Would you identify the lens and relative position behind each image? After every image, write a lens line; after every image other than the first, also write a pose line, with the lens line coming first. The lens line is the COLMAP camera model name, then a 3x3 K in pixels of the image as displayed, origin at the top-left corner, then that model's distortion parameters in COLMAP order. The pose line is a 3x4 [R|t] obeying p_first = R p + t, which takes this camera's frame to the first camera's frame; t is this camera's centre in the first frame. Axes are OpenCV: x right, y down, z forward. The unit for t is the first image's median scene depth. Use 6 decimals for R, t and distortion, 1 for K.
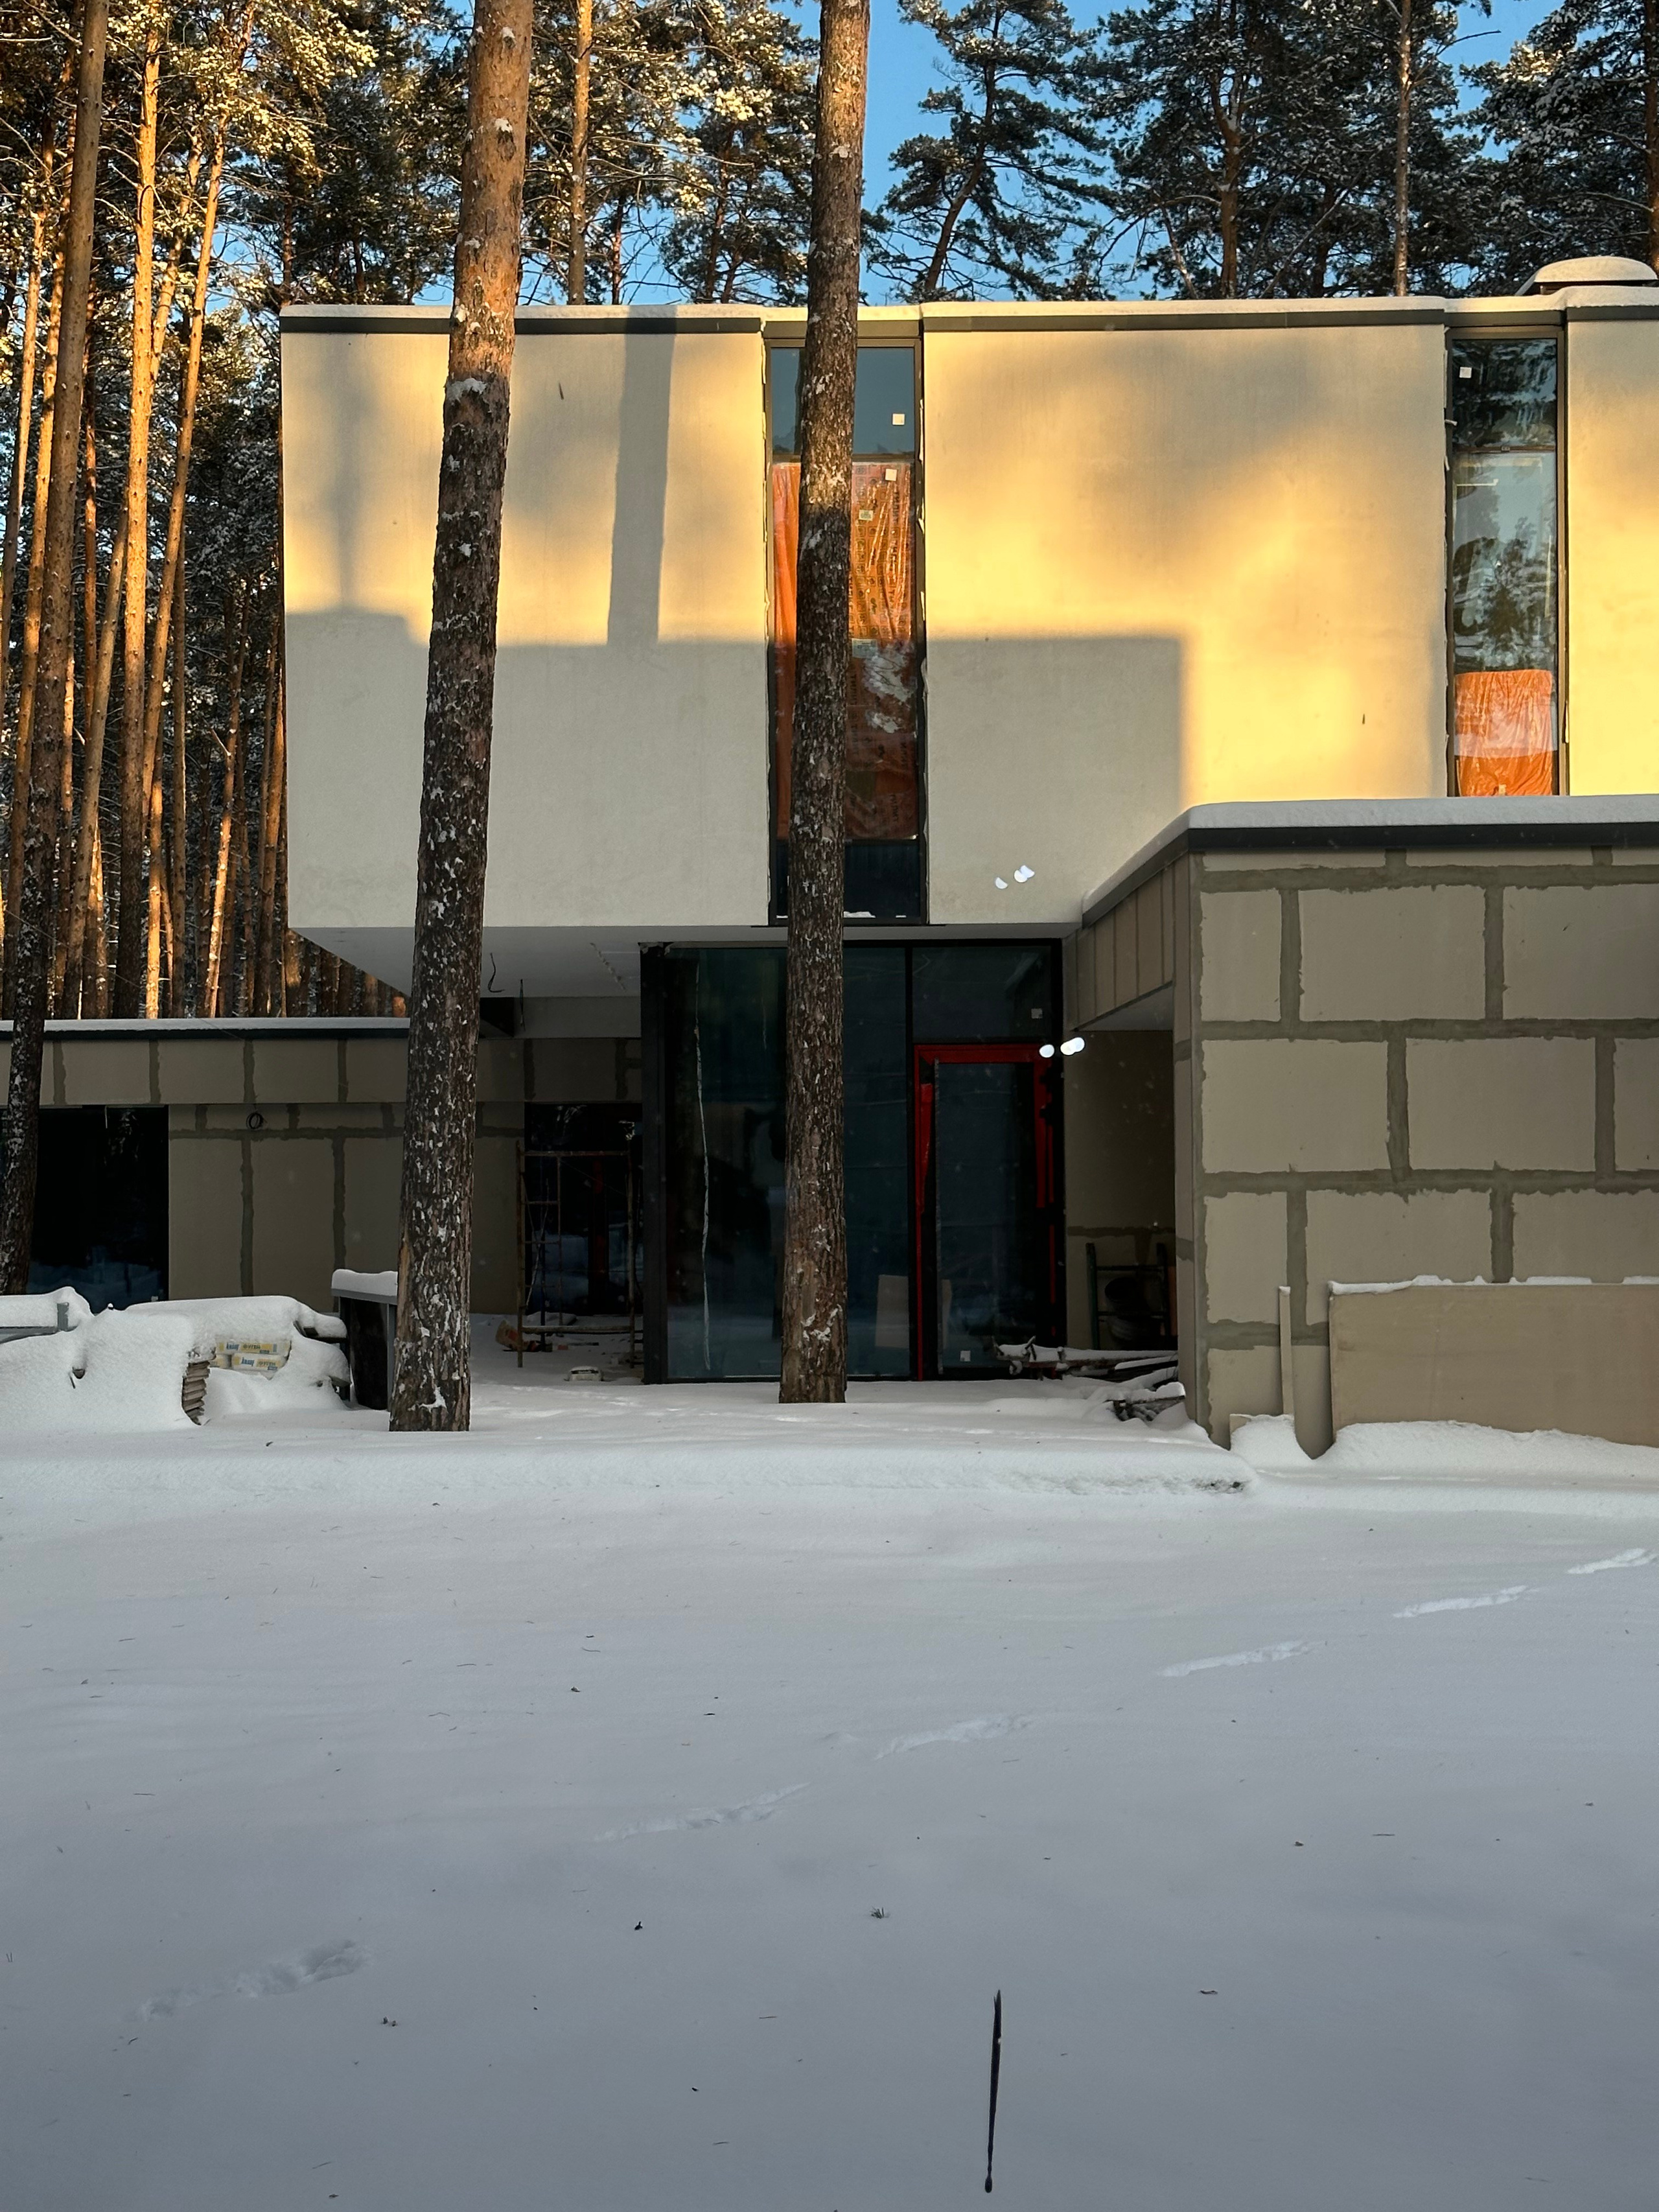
lens RADIAL K [[3112.0, 0, 832.4], [0, 3112.0, 1127.4], [0, 0, 1]] dist [0.157259, -0.203778]
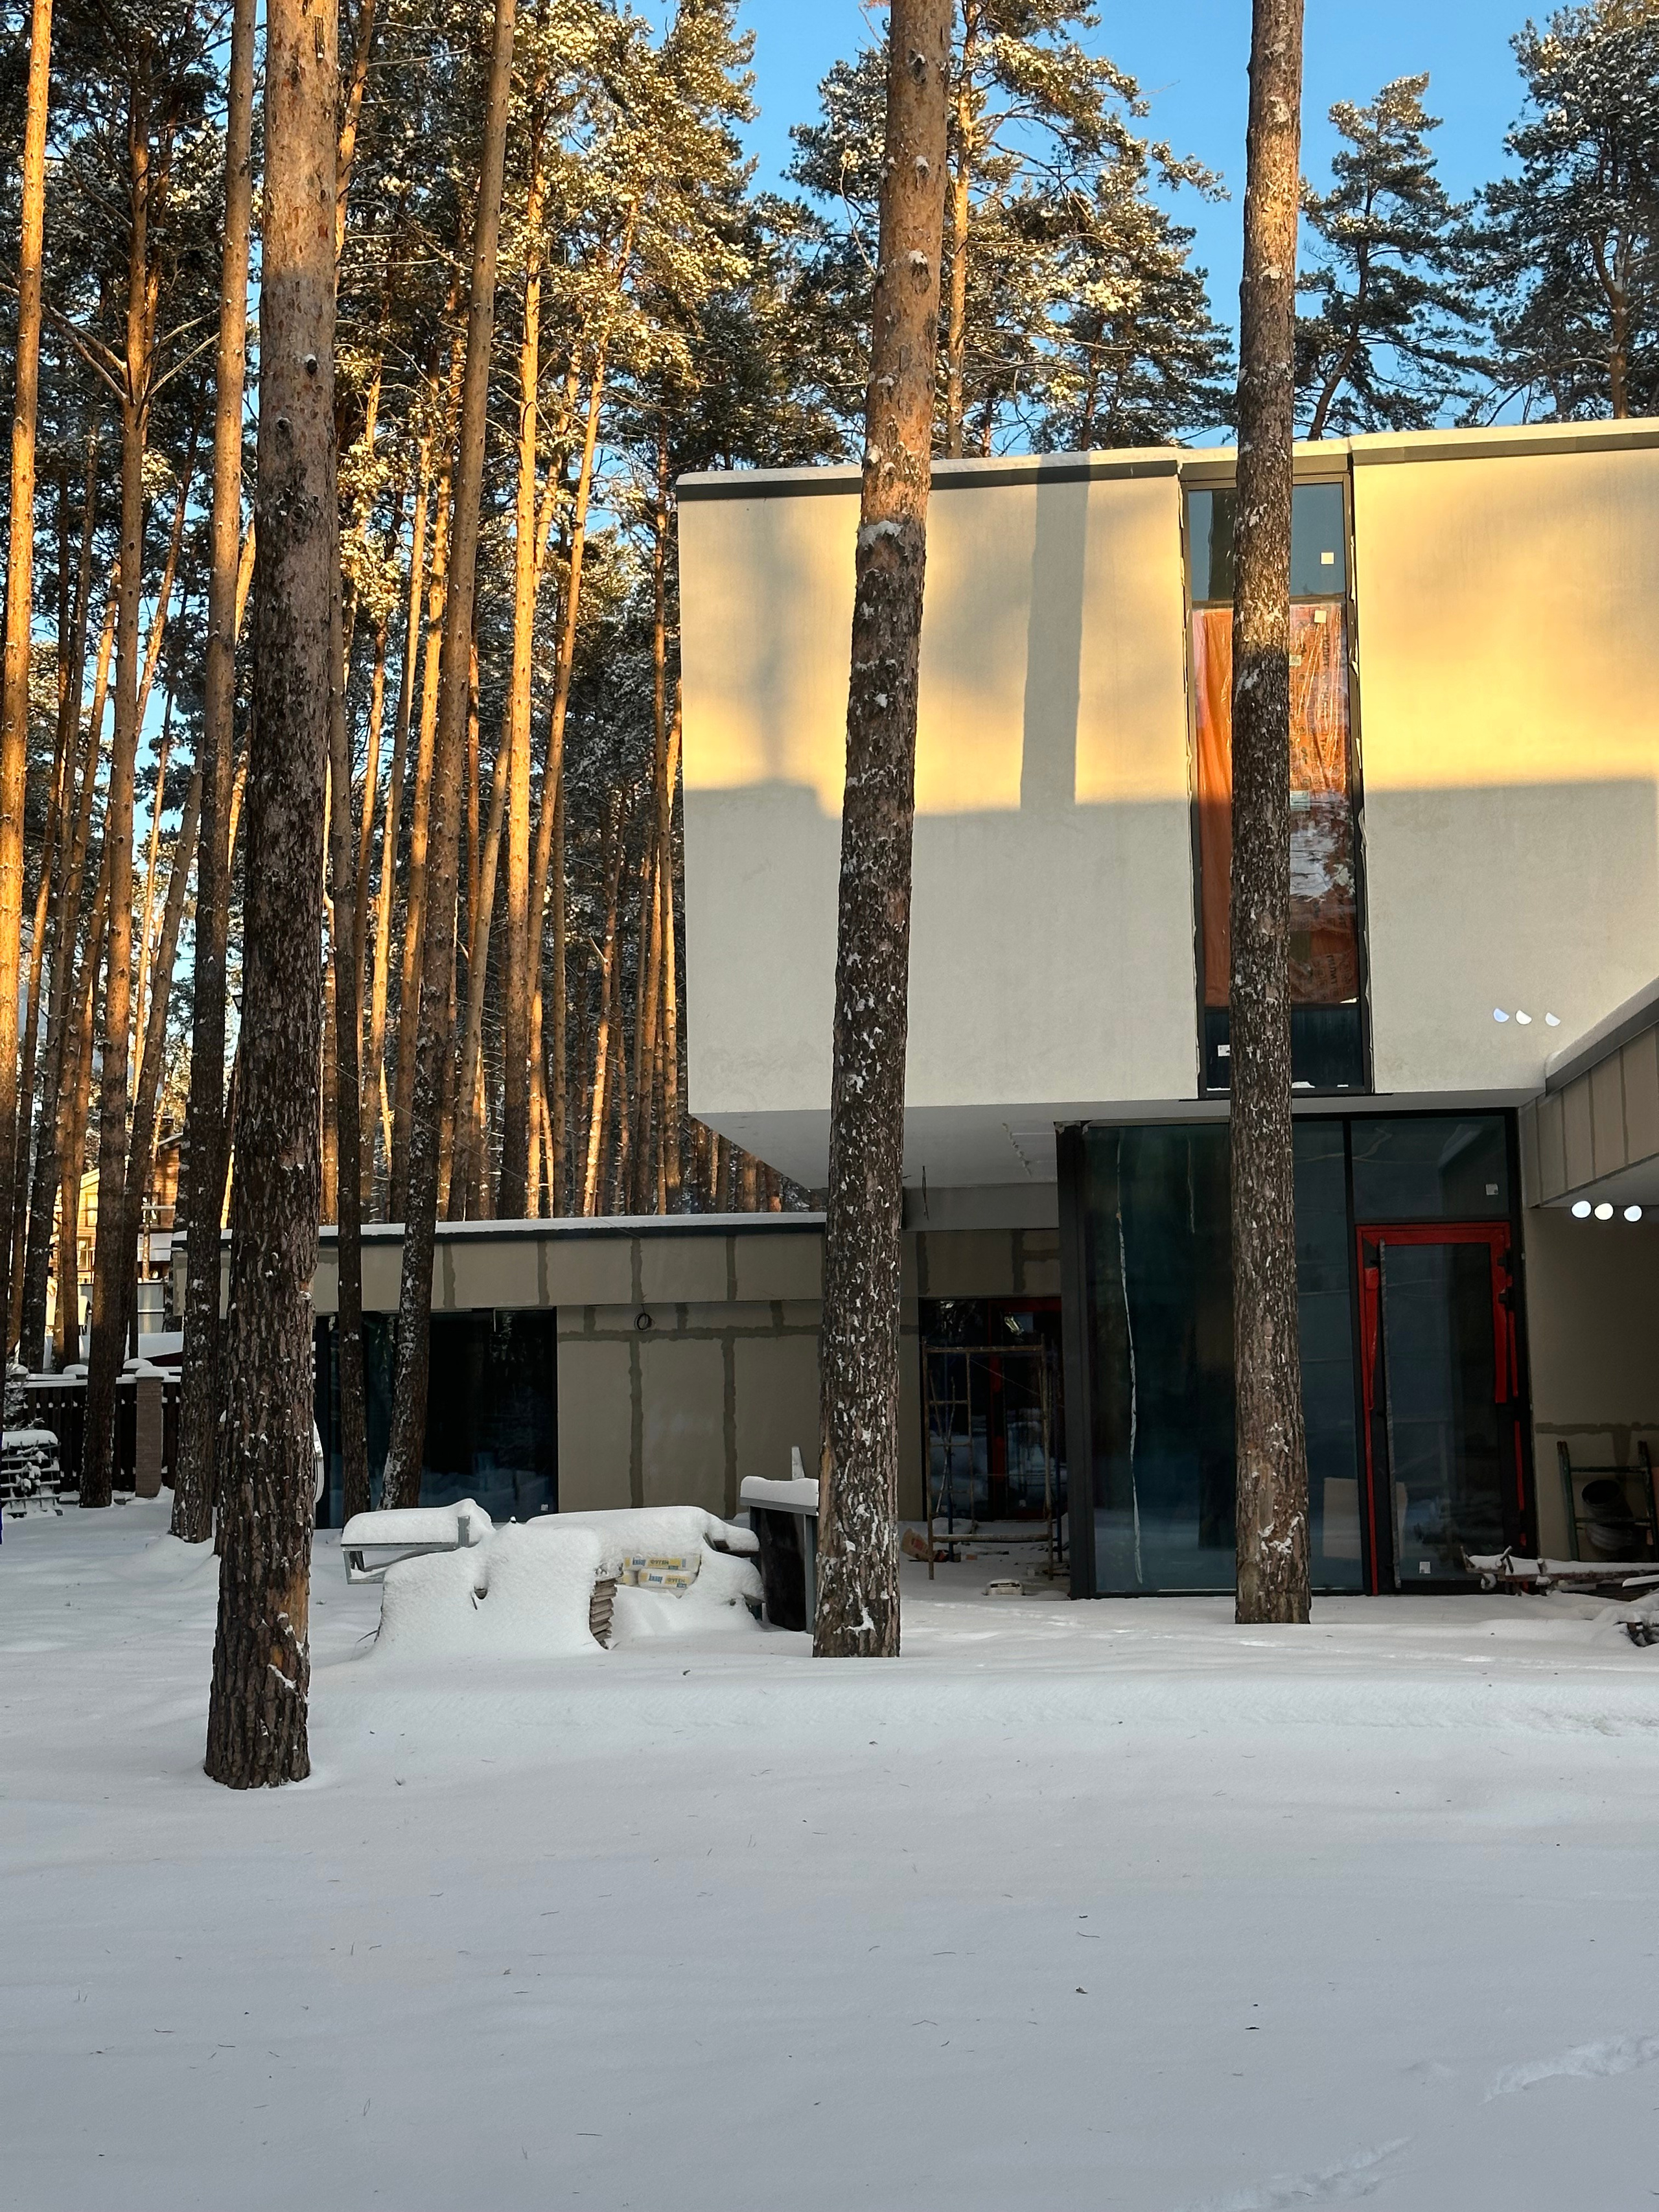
lens RADIAL K [[3043.0, 0, 849.3], [0, 3043.0, 1099.2], [0, 0, 1]] dist [0.148442, -0.139557]
pose [[0.994143, -0.023081, -0.105576, -0.030670], [0.015123, 0.997026, -0.075566, 0.002574], [0.107006, 0.073526, 0.991536, 0.097404]]
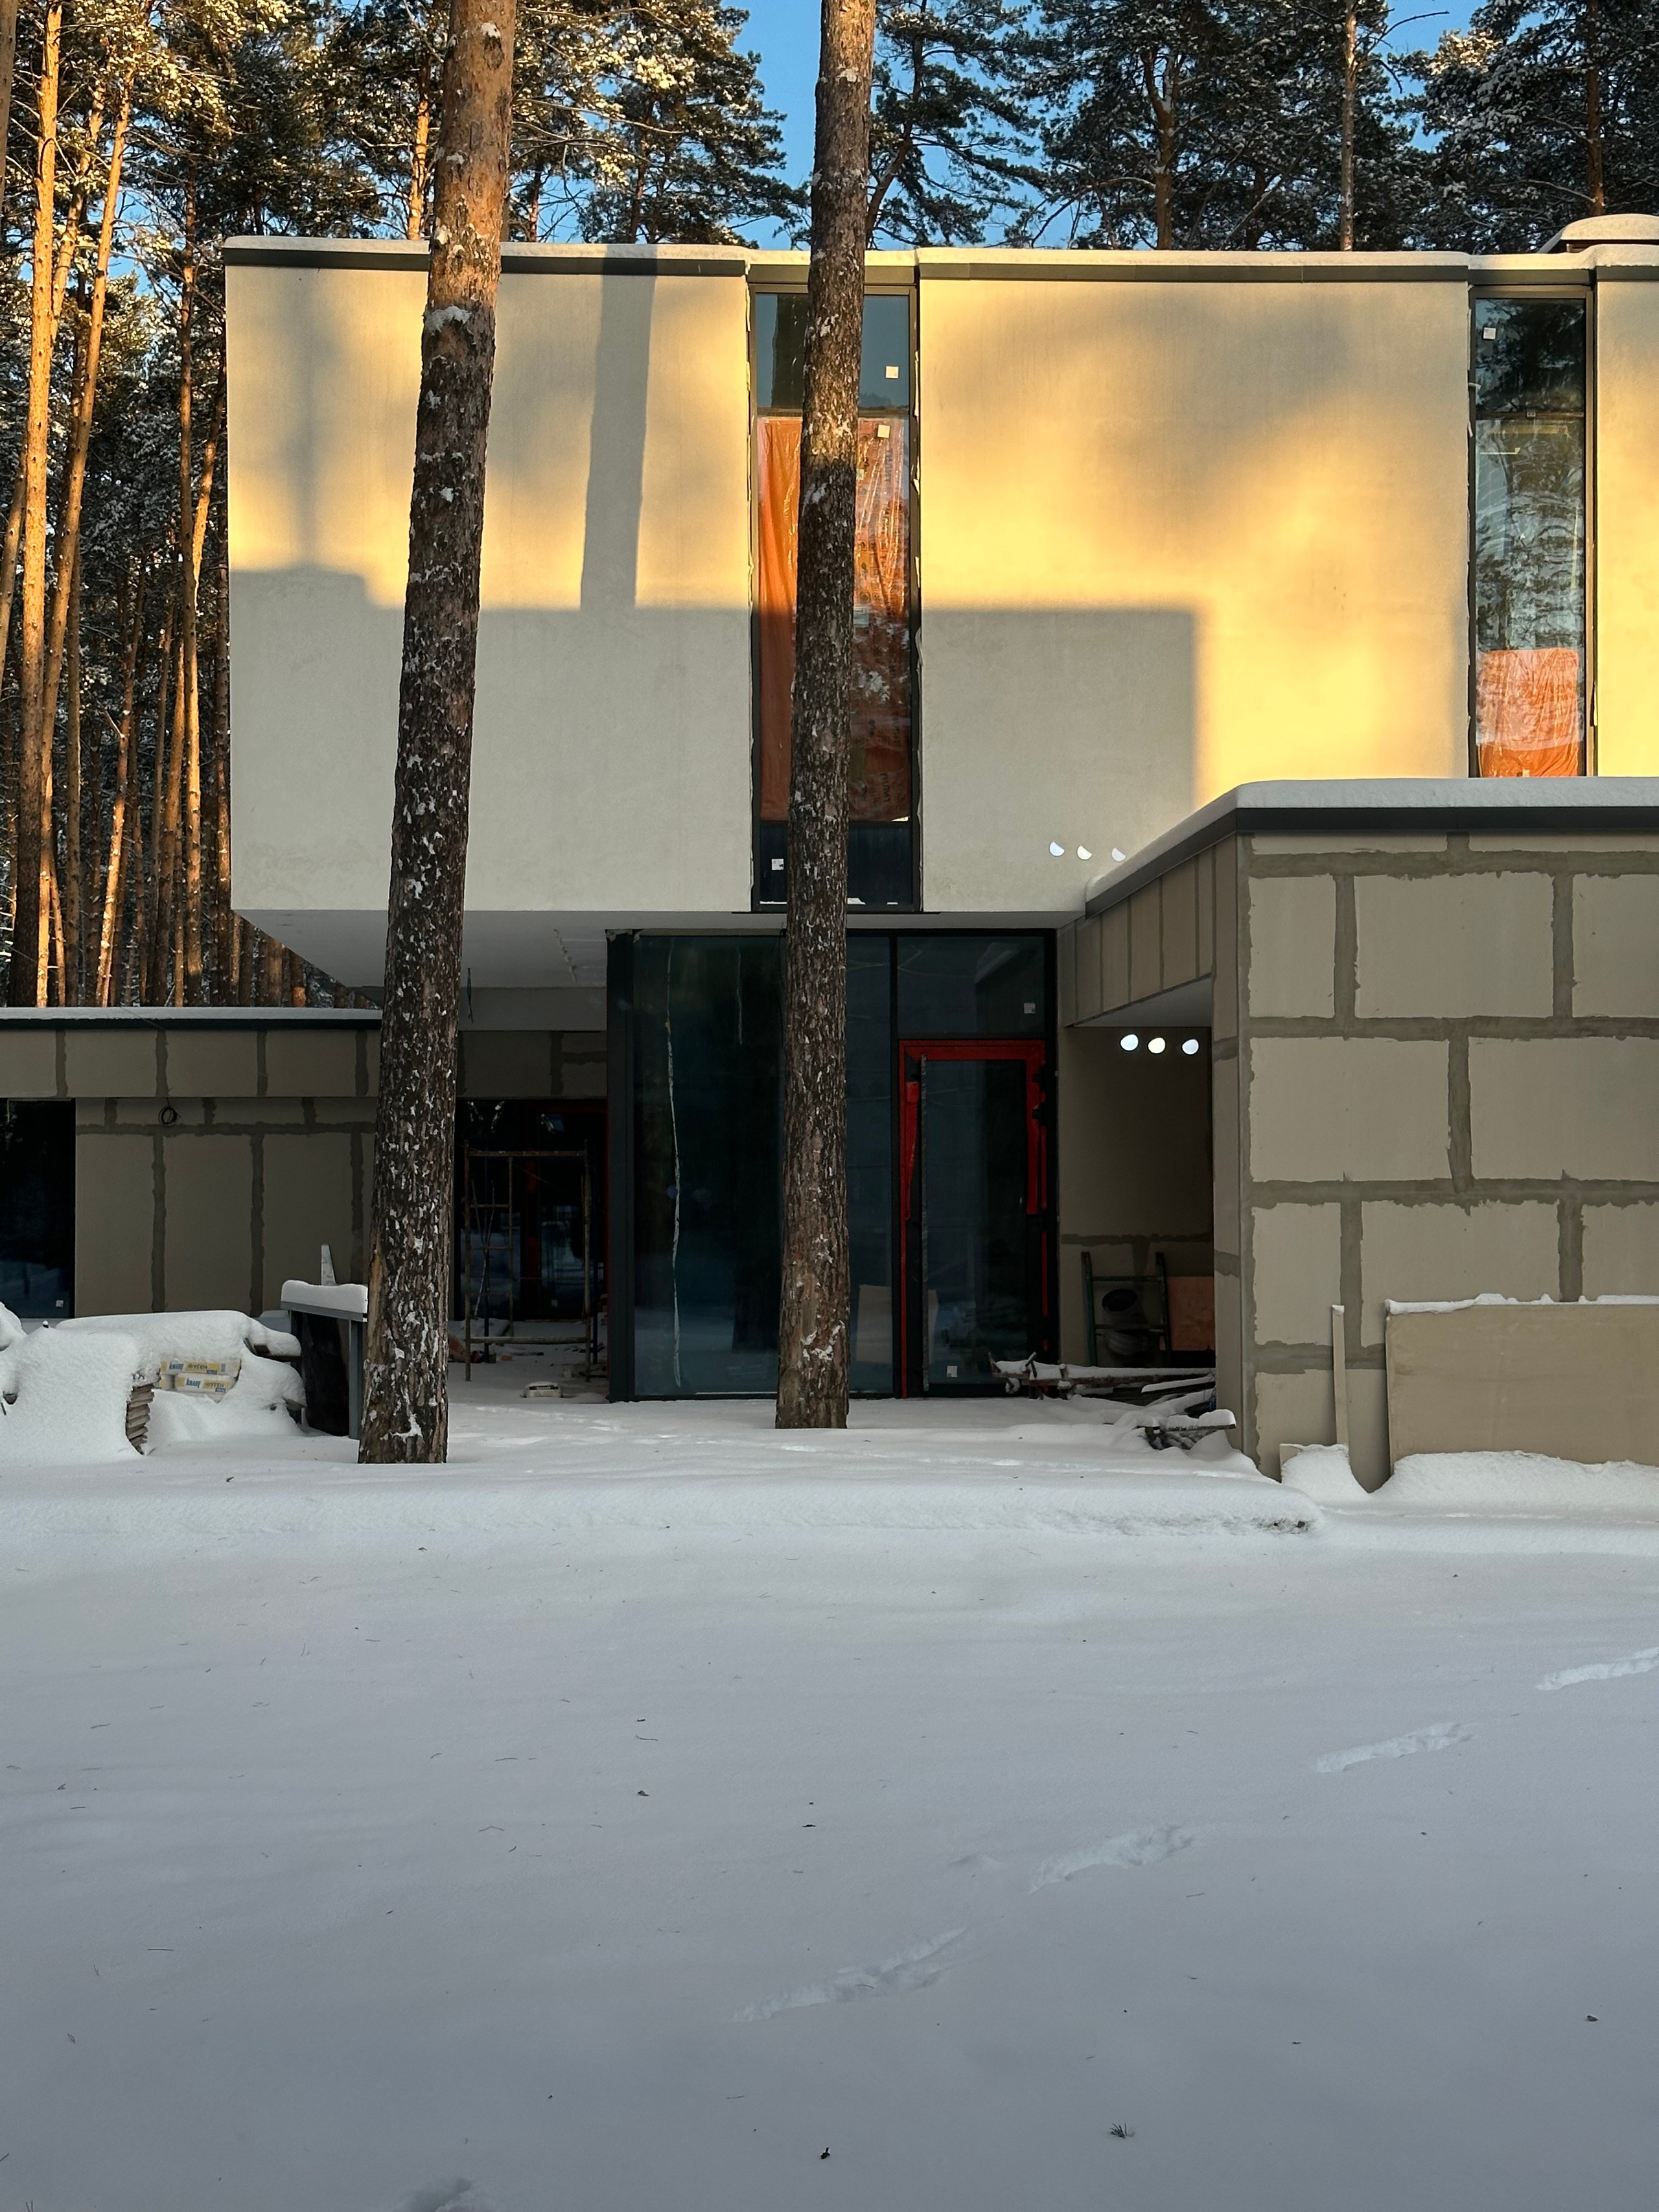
lens RADIAL K [[3043.1, 0, 846.6], [0, 3043.1, 1109.8], [0, 0, 1]] dist [0.171157, -0.278487]
pose [[0.998697, 0.005016, 0.050792, -0.041805], [-0.004852, 0.999983, -0.003346, -0.002779], [-0.050808, 0.003095, 0.998704, 0.094799]]
